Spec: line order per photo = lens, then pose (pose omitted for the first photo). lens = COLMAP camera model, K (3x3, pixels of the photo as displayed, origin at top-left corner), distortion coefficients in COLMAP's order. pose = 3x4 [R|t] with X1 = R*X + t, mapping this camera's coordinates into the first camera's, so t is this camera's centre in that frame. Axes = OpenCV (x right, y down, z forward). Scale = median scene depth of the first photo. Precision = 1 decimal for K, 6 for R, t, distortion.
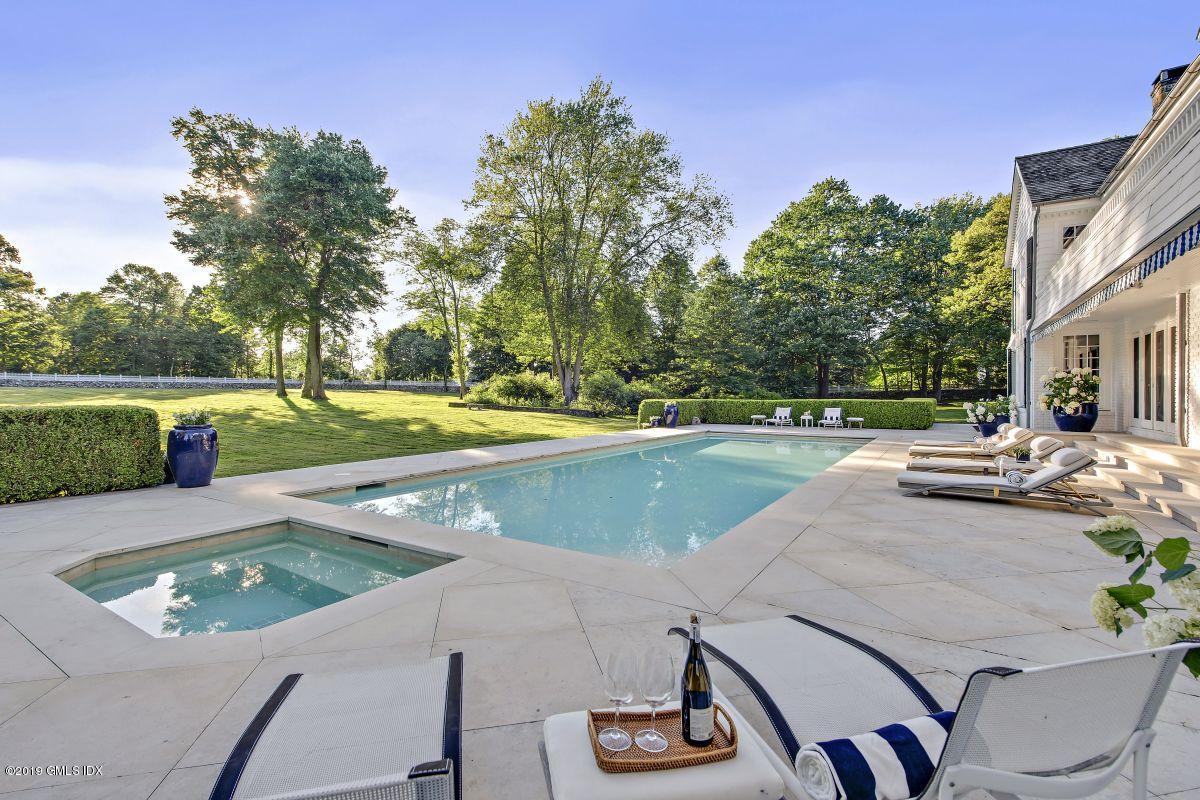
lens RADIAL K [[535.9, 0, 598.6], [0, 535.9, 399.4], [0, 0, 1]] dist [-0.003011, -0.000025]
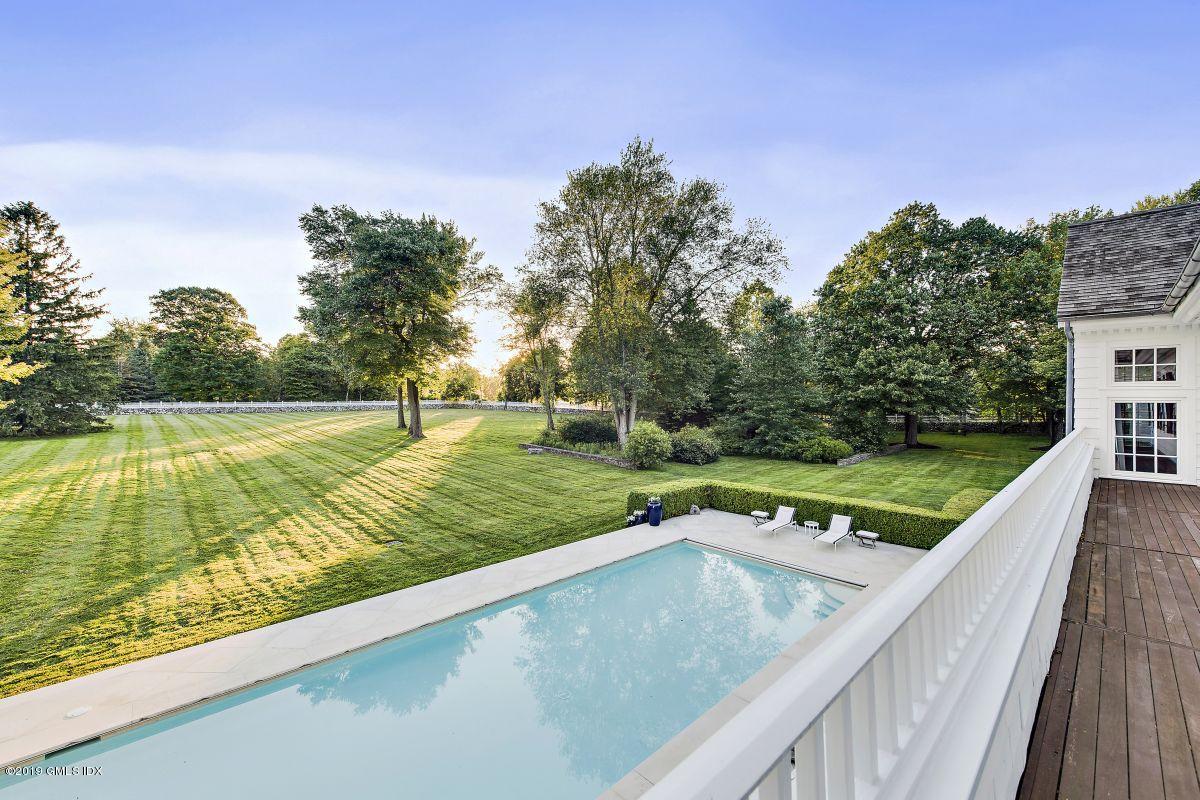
lens RADIAL K [[477.8, 0, 601.6], [0, 477.8, 397.9], [0, 0, 1]] dist [0.001720, -0.000107]
pose [[0.969438, -0.000416, -0.245337, 0.134501], [-0.000916, 0.999985, -0.005315, -0.088046], [0.245336, 0.005378, 0.969423, 0.090716]]
